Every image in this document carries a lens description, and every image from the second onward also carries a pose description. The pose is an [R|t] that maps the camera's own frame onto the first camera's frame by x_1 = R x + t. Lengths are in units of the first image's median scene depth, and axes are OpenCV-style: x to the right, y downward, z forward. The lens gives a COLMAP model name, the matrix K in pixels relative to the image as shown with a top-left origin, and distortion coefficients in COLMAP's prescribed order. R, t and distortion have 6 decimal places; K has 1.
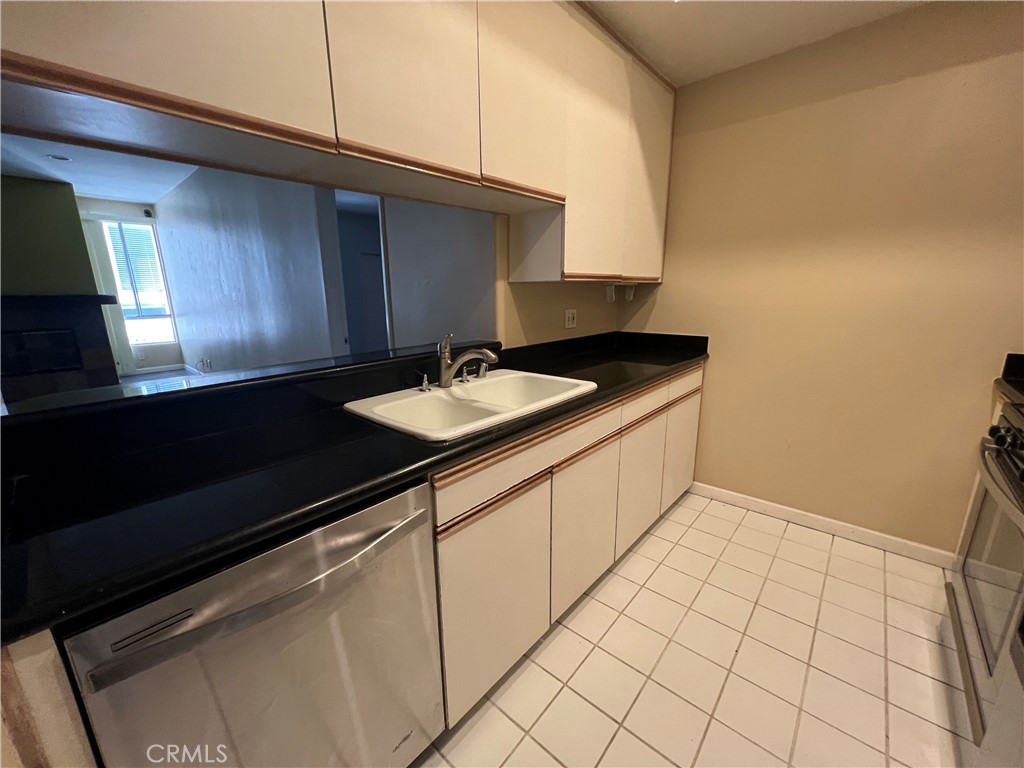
lens RADIAL K [[407.2, 0, 509.1], [0, 407.2, 384.7], [0, 0, 1]] dist [0.003637, 0.000575]
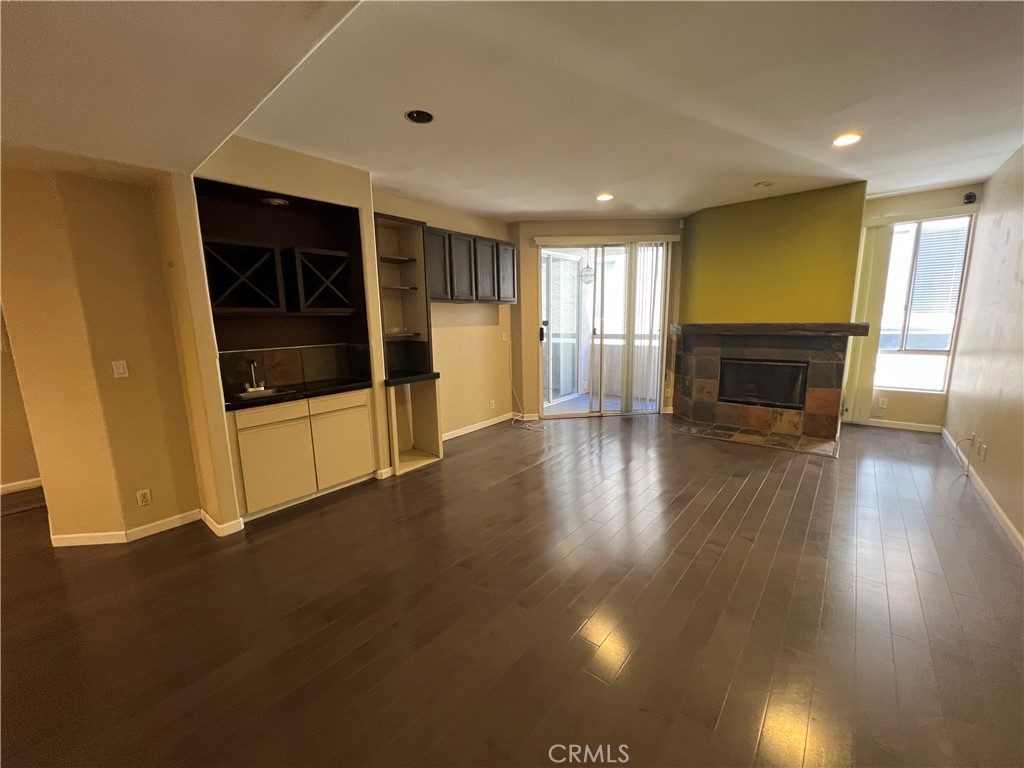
lens RADIAL K [[407.2, 0, 514.5], [0, 407.2, 384.4], [0, 0, 1]] dist [0.003637, 0.000575]
pose [[0.043340, 0.179200, -0.982857, -0.218387], [-0.207074, 0.964029, 0.166637, -0.090555], [0.977365, 0.196302, 0.078889, 0.295843]]
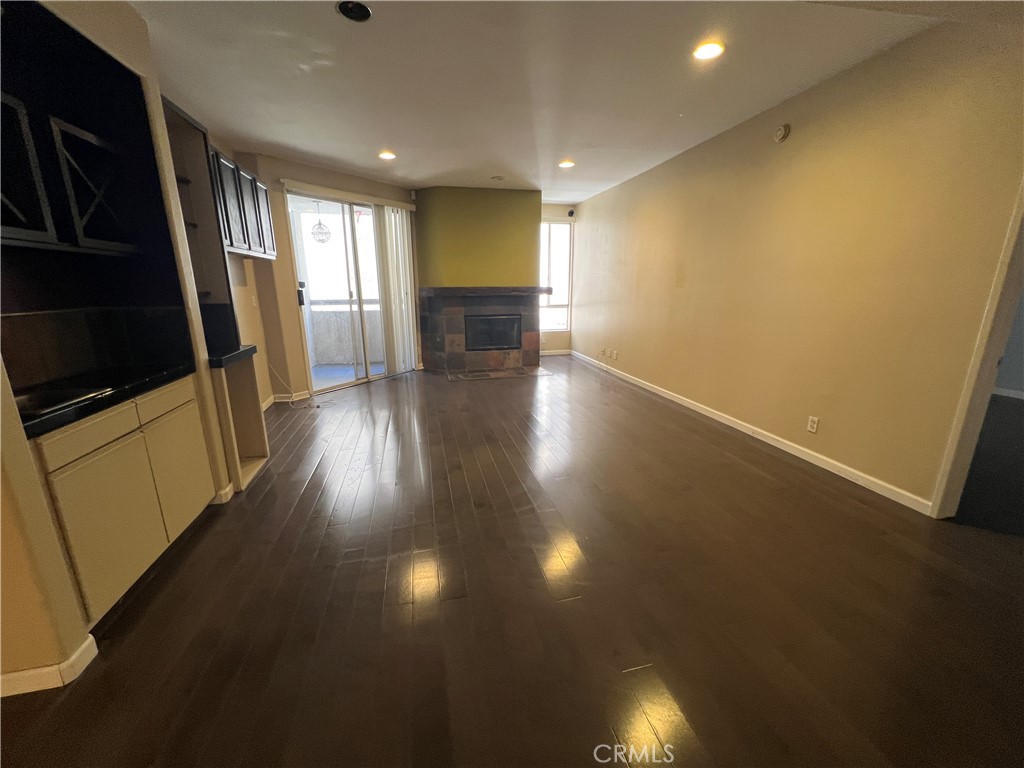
lens RADIAL K [[407.2, 0, 512.6], [0, 407.2, 385.6], [0, 0, 1]] dist [0.003637, 0.000575]
pose [[0.819165, 0.151058, -0.553308, -0.330177], [-0.138728, 0.988234, 0.064412, -0.005186], [0.556527, 0.023996, 0.830483, 0.003124]]
